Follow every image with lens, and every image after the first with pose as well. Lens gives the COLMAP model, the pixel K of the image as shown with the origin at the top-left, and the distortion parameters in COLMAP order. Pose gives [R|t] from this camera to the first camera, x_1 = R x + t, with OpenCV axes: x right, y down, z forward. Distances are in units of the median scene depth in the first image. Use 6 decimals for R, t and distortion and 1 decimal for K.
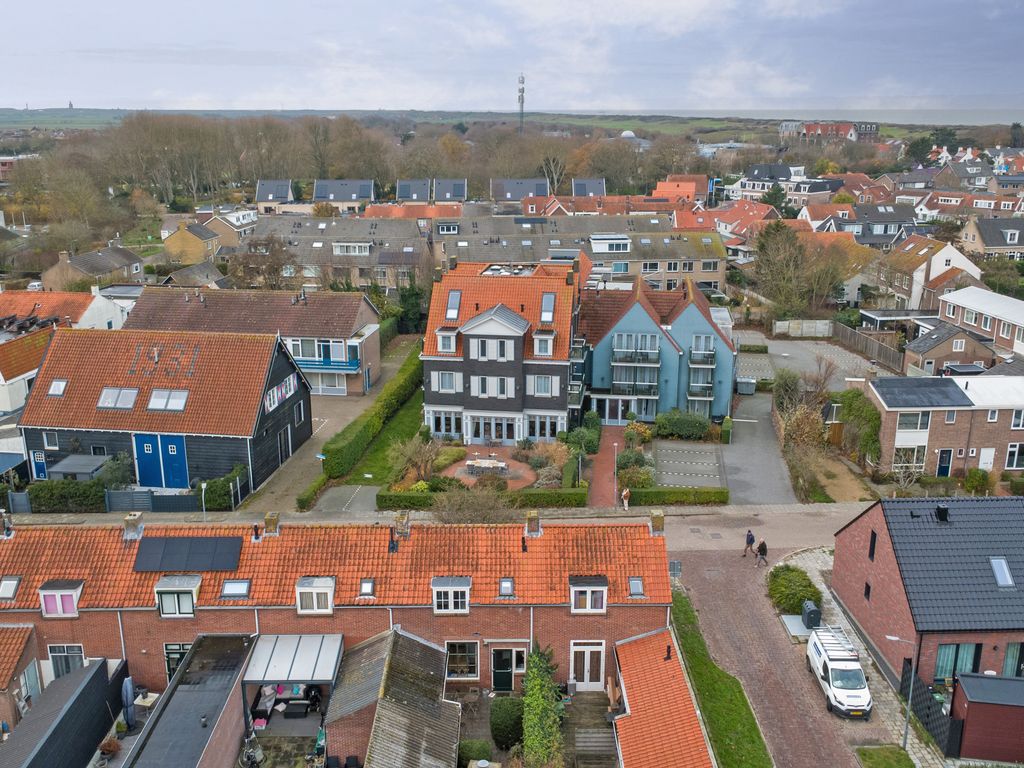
lens RADIAL K [[956.1, 0, 515.3], [0, 956.1, 396.5], [0, 0, 1]] dist [-0.006623, 0.045280]
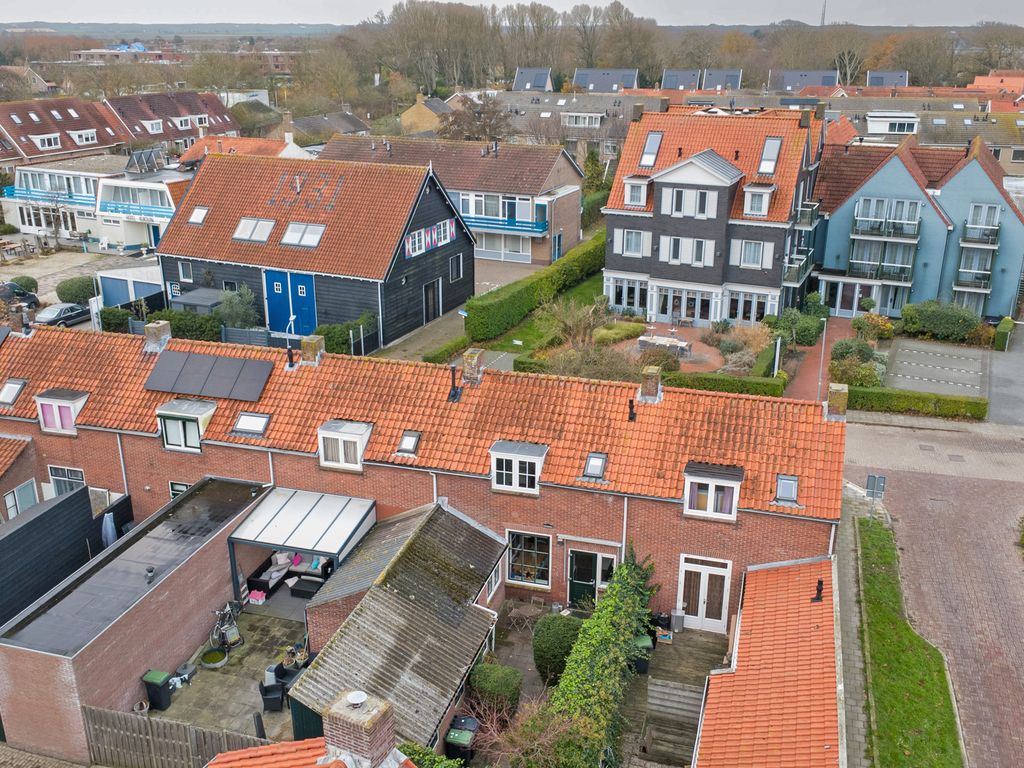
lens RADIAL K [[956.1, 0, 515.3], [0, 956.1, 396.5], [0, 0, 1]] dist [-0.006623, 0.045280]
pose [[0.955284, 0.102238, -0.277451, 0.086443], [-0.082446, 0.993206, 0.082120, 0.066843], [0.283962, -0.055573, 0.957224, 0.218202]]
